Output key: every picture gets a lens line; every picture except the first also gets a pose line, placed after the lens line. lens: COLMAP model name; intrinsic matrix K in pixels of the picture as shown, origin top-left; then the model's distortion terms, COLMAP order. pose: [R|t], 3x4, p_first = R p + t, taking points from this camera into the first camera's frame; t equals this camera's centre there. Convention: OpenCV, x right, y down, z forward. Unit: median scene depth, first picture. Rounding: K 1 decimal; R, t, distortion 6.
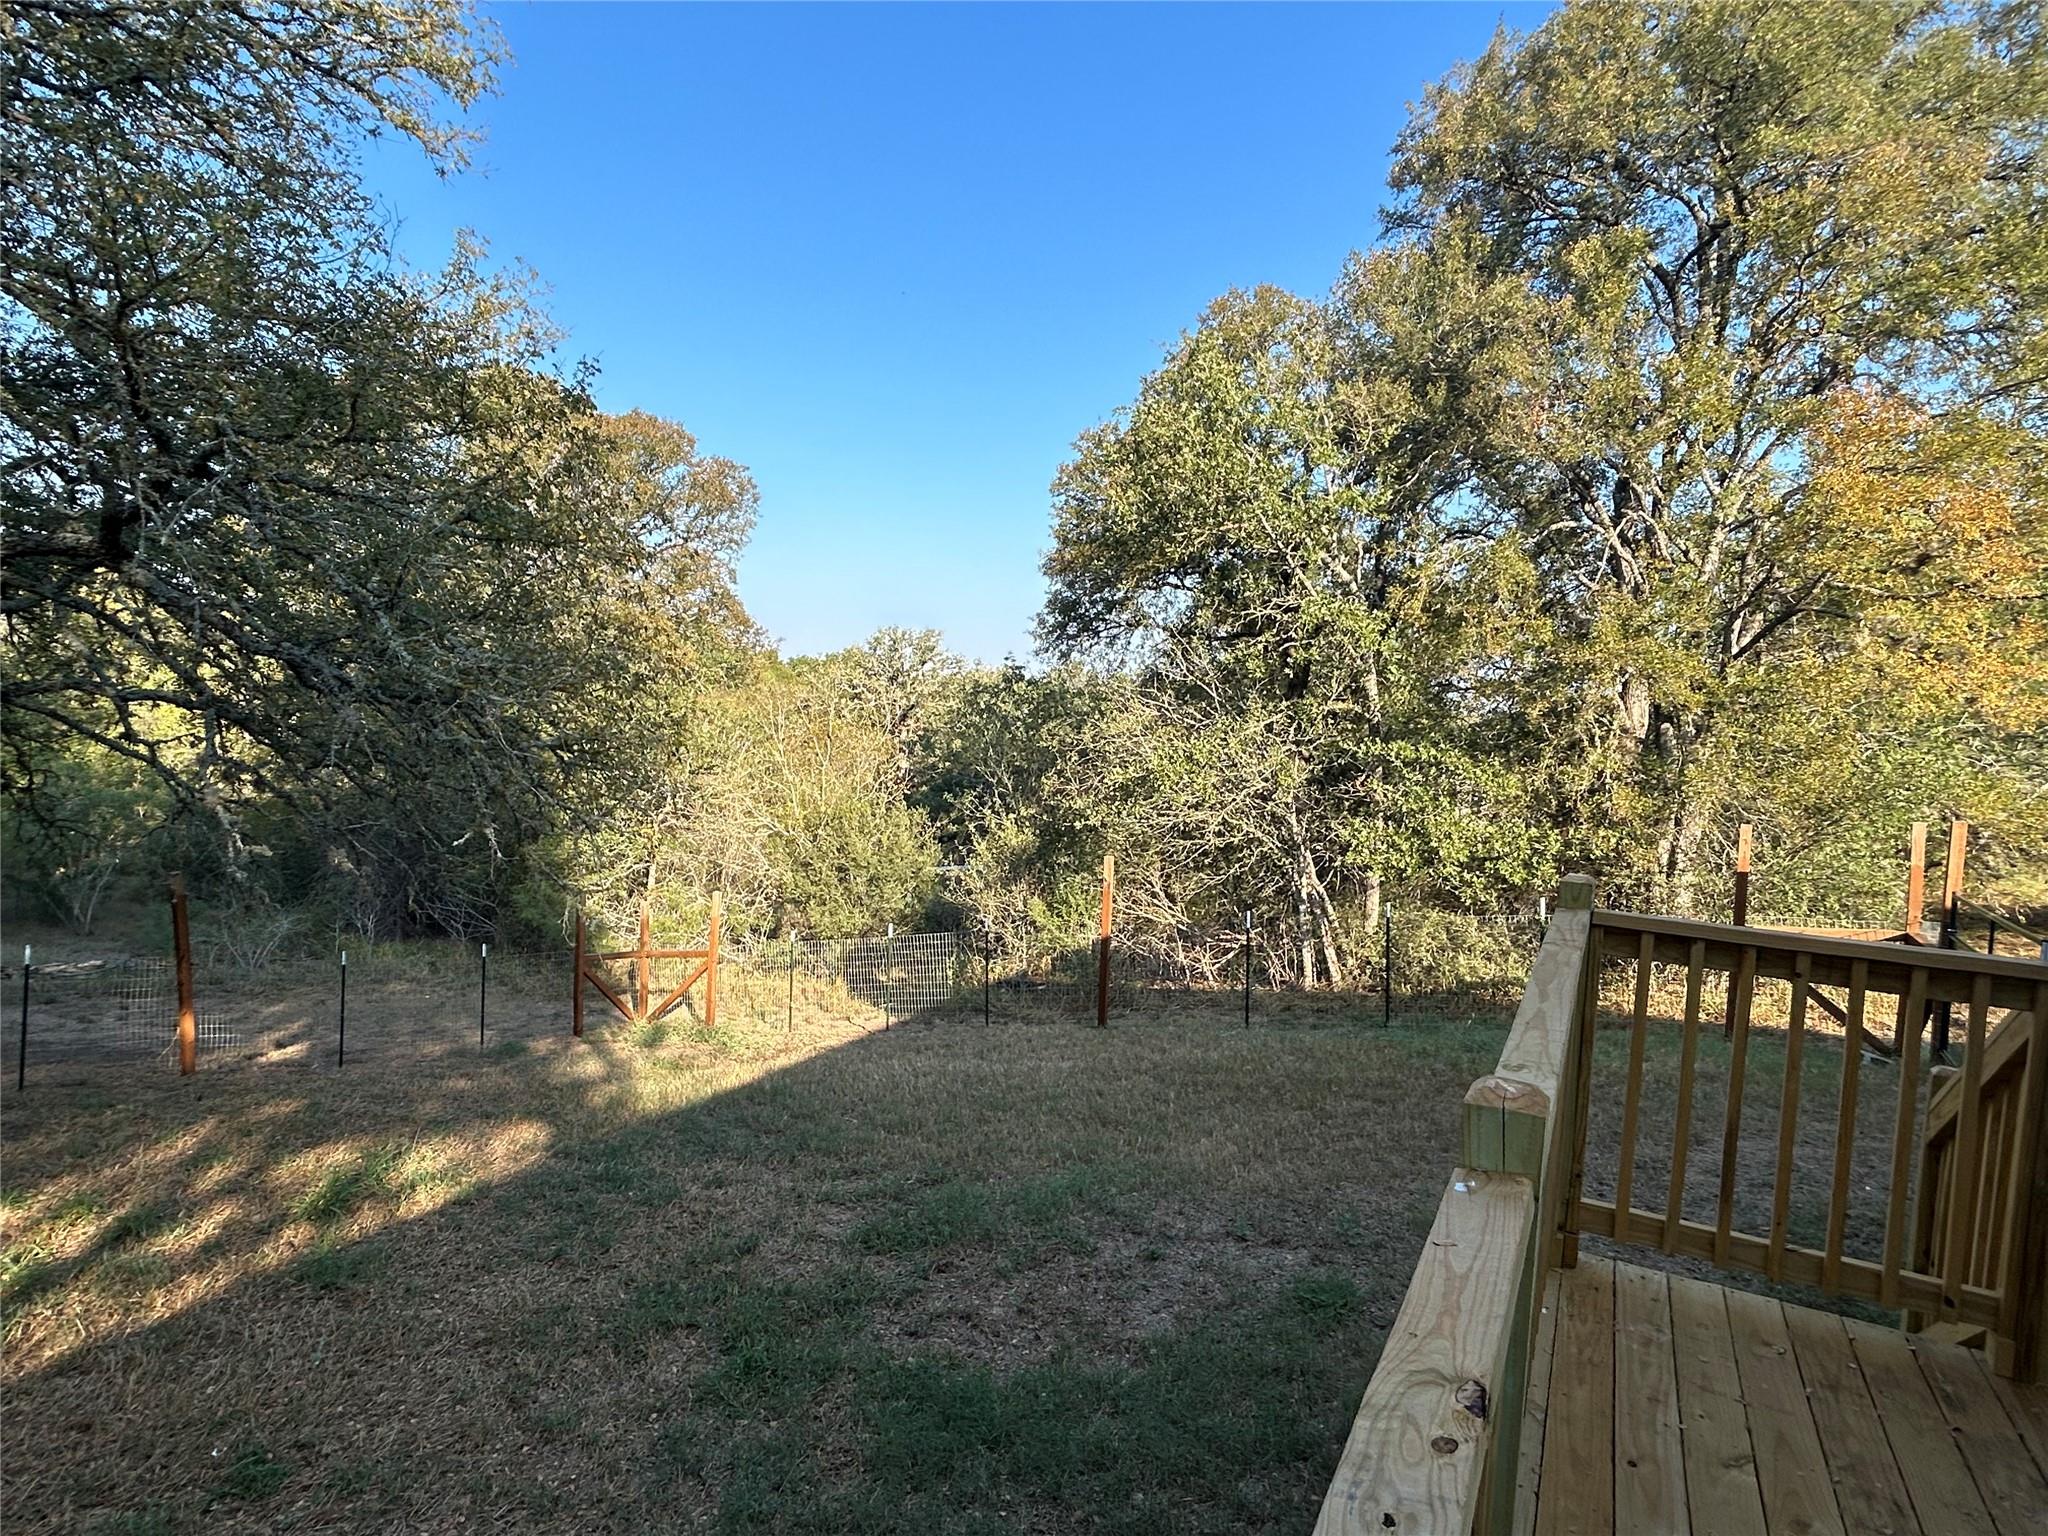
lens RADIAL K [[1124.4, 0, 1022.5], [0, 1124.4, 765.6], [0, 0, 1]] dist [0.002969, -0.002634]
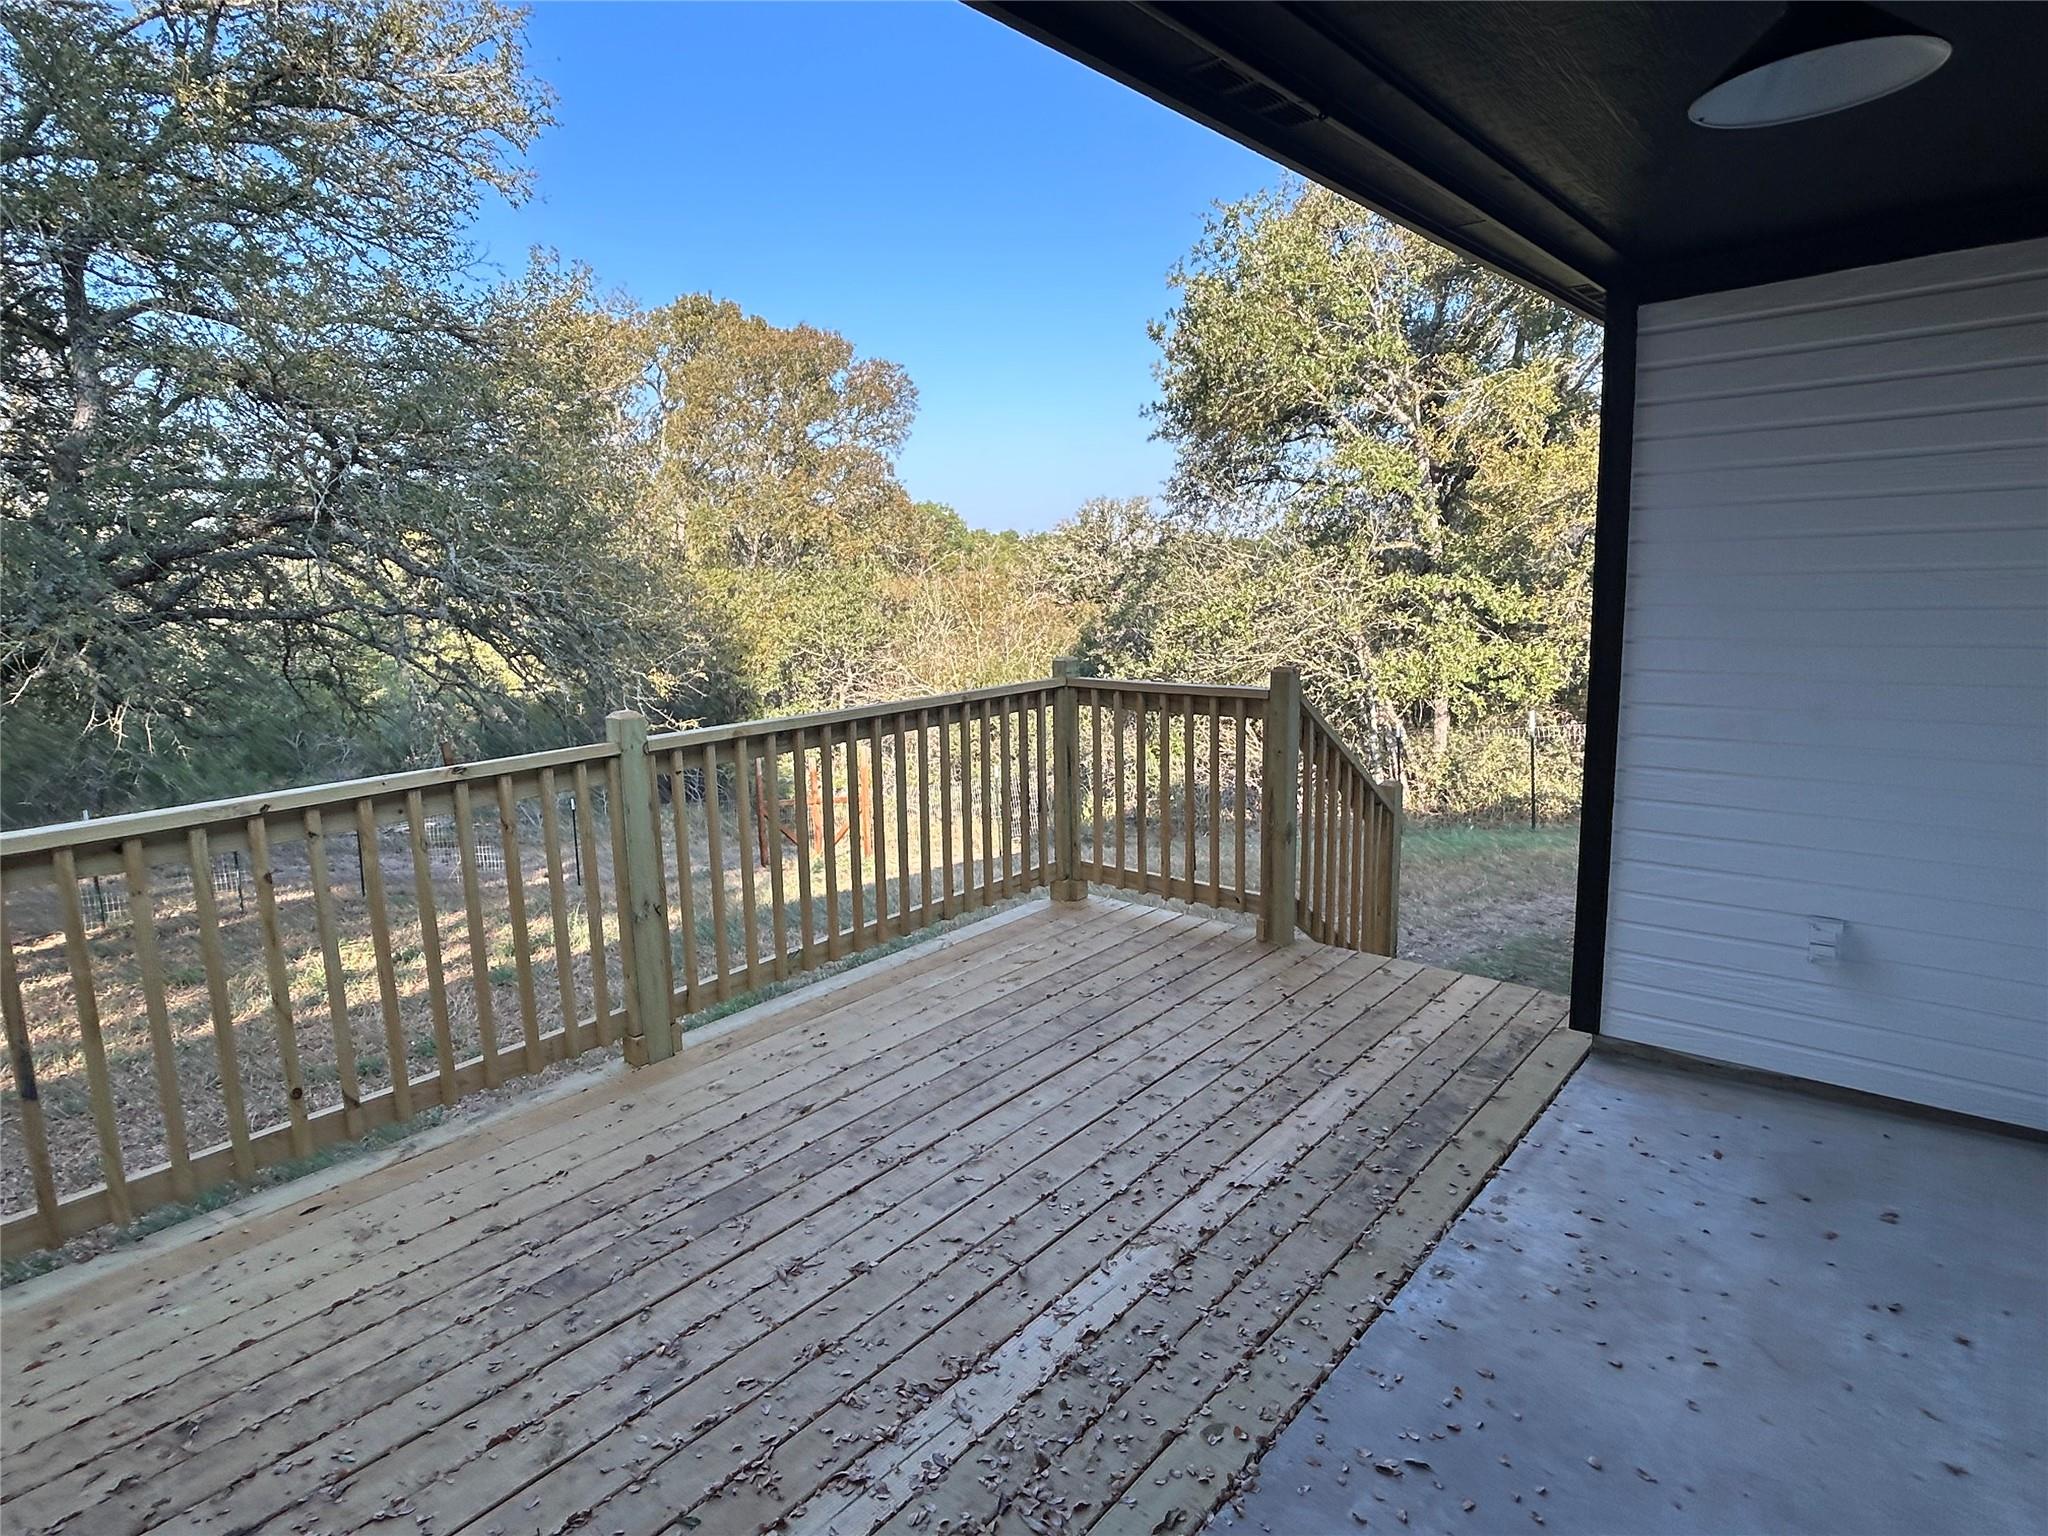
lens RADIAL K [[1124.4, 0, 1022.5], [0, 1124.4, 765.6], [0, 0, 1]] dist [0.002969, -0.002634]
pose [[0.972951, -0.038046, -0.227857, 0.109978], [0.063772, 0.992252, 0.106629, 0.010823], [0.222035, -0.118276, 0.967838, -0.076947]]
